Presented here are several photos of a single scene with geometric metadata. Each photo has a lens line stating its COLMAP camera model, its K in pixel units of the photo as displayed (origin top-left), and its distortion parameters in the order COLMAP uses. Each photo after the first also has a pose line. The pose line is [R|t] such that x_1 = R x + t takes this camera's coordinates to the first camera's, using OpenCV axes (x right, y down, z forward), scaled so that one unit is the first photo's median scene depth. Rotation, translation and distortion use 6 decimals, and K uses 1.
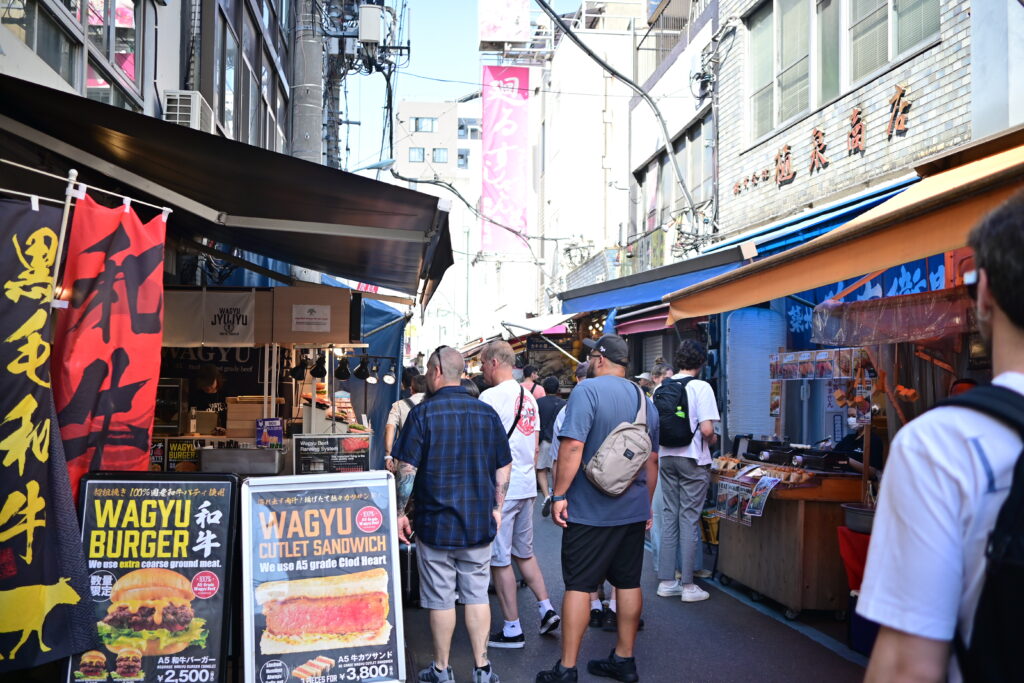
lens RADIAL K [[1061.0, 0, 512.4], [0, 1061.0, 341.7], [0, 0, 1]] dist [-0.009616, 0.000000]
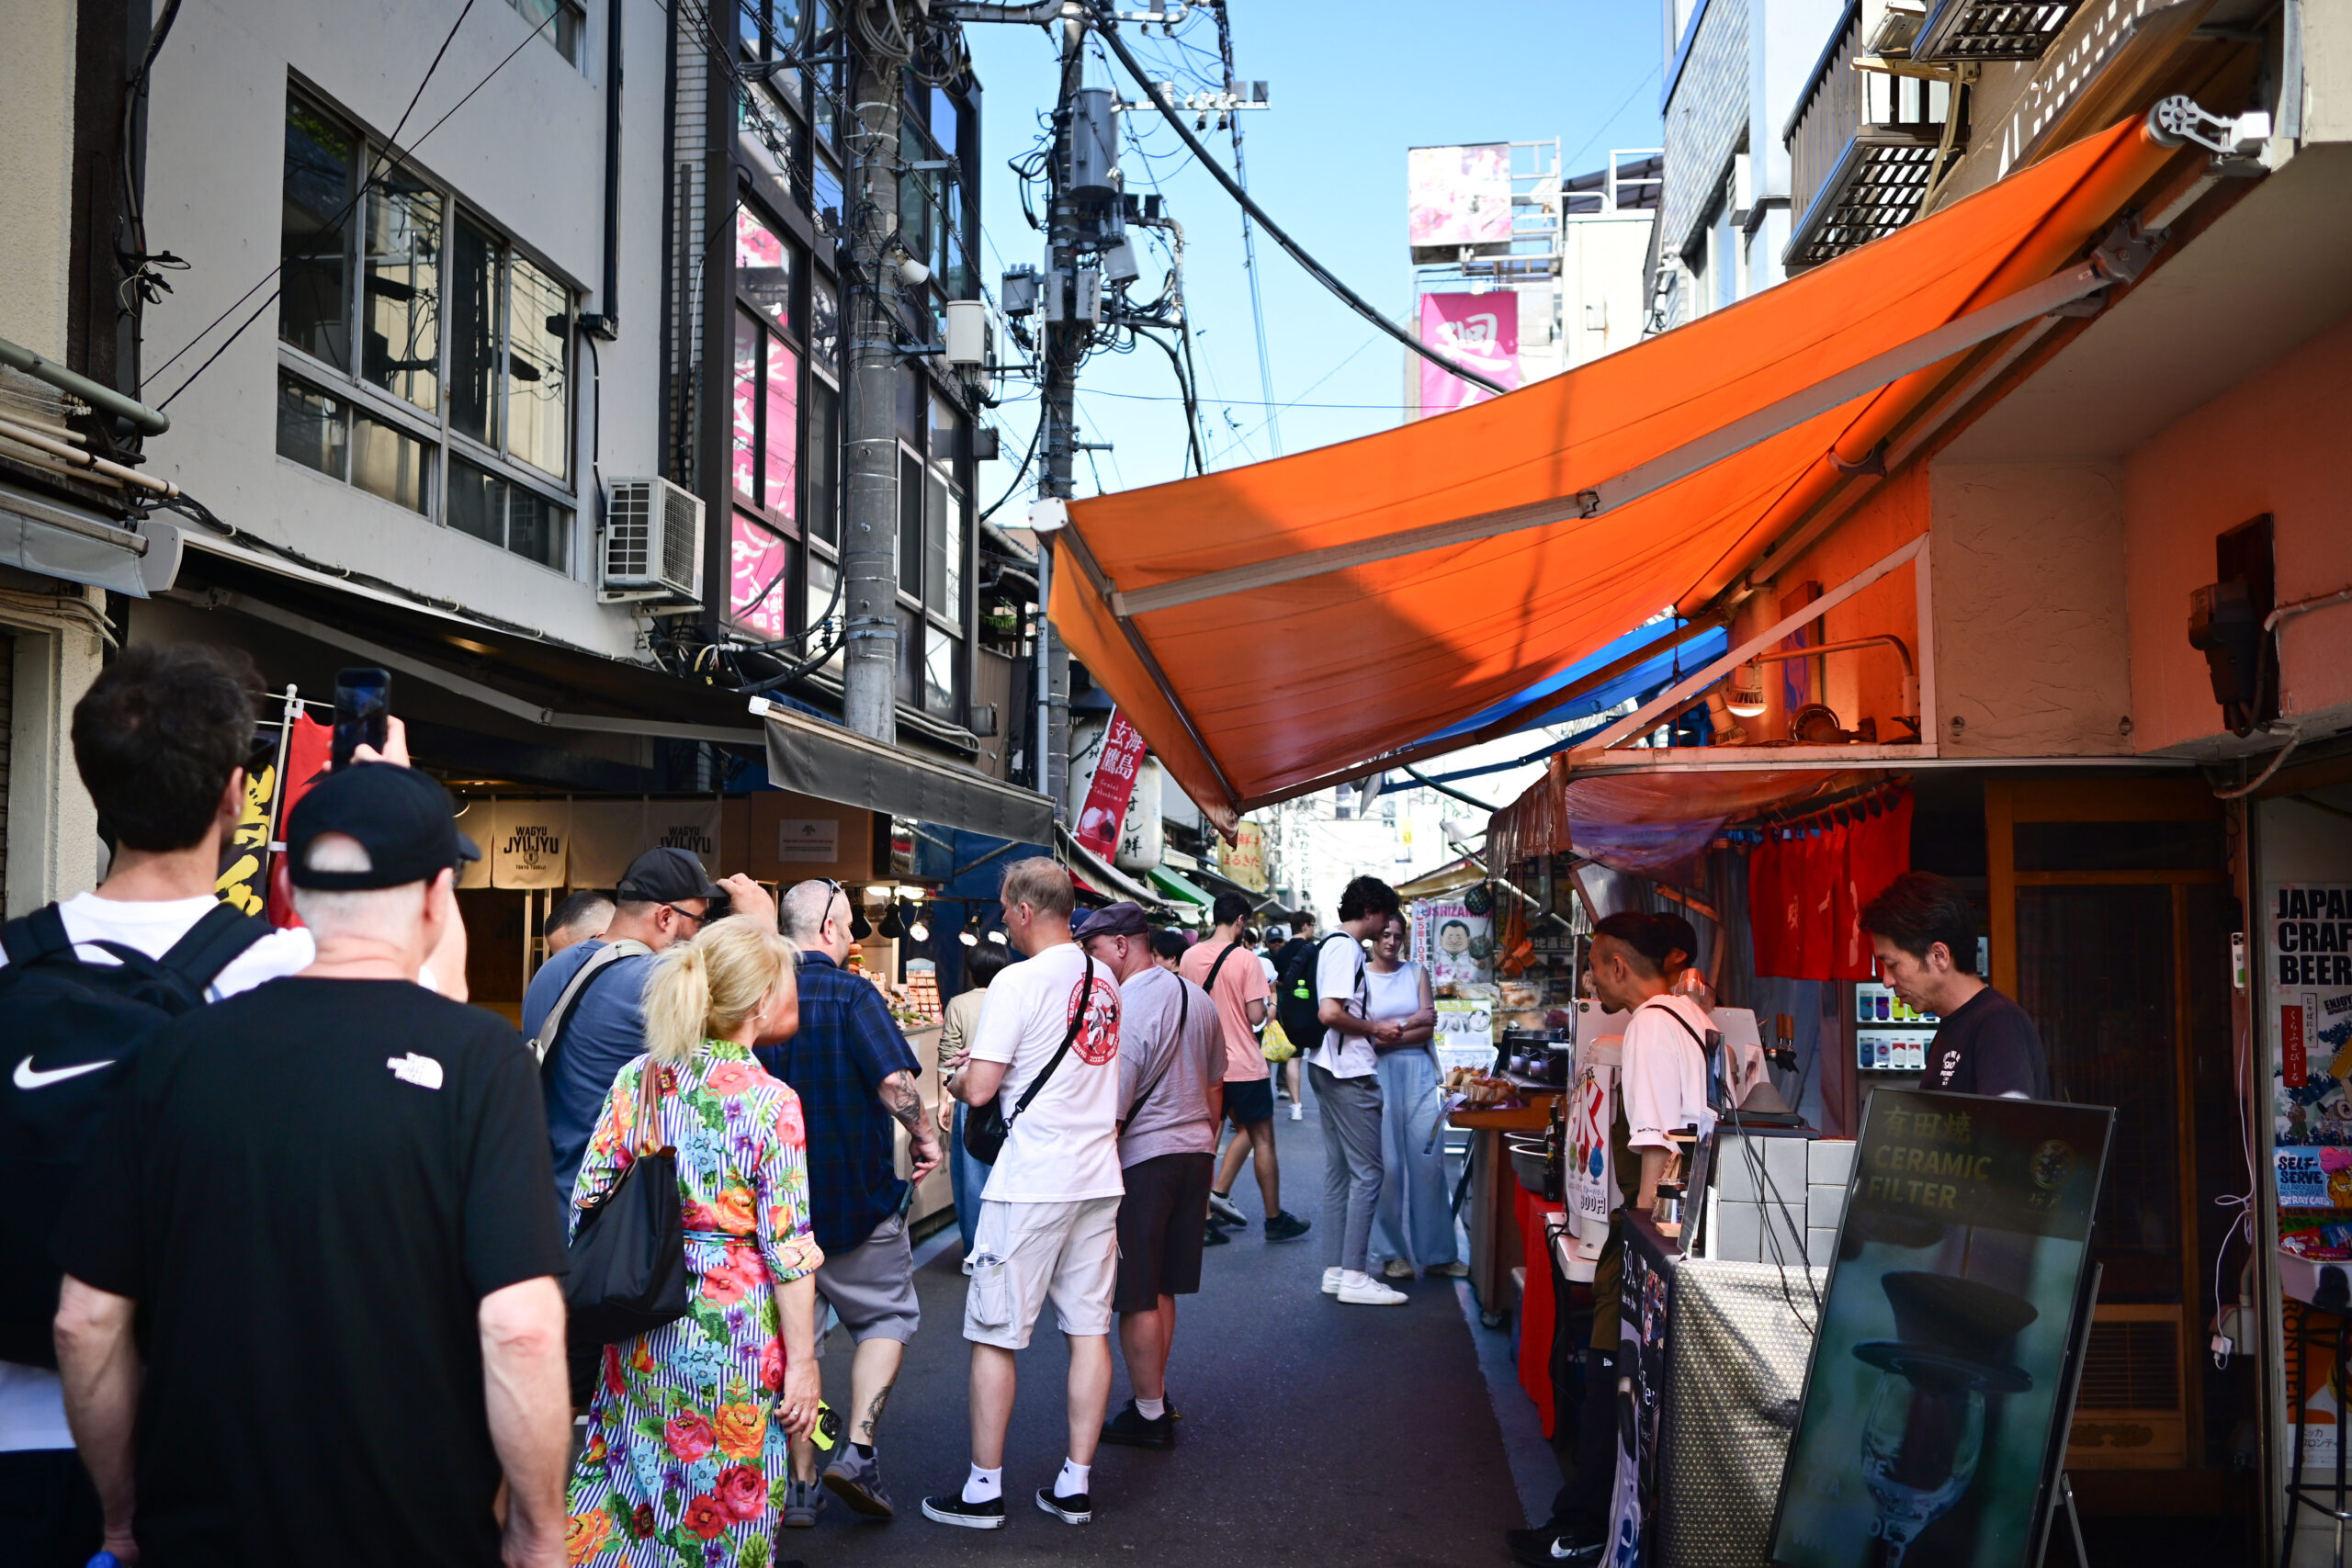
lens RADIAL K [[2436.8, 0, 1176.2], [0, 2436.8, 781.9], [0, 0, 1]] dist [-0.009616, 0.000000]
pose [[0.974089, -0.019031, -0.225364, 0.276091], [0.012495, 0.999460, -0.030390, -0.008401], [0.225820, 0.026786, 0.973801, -0.277897]]
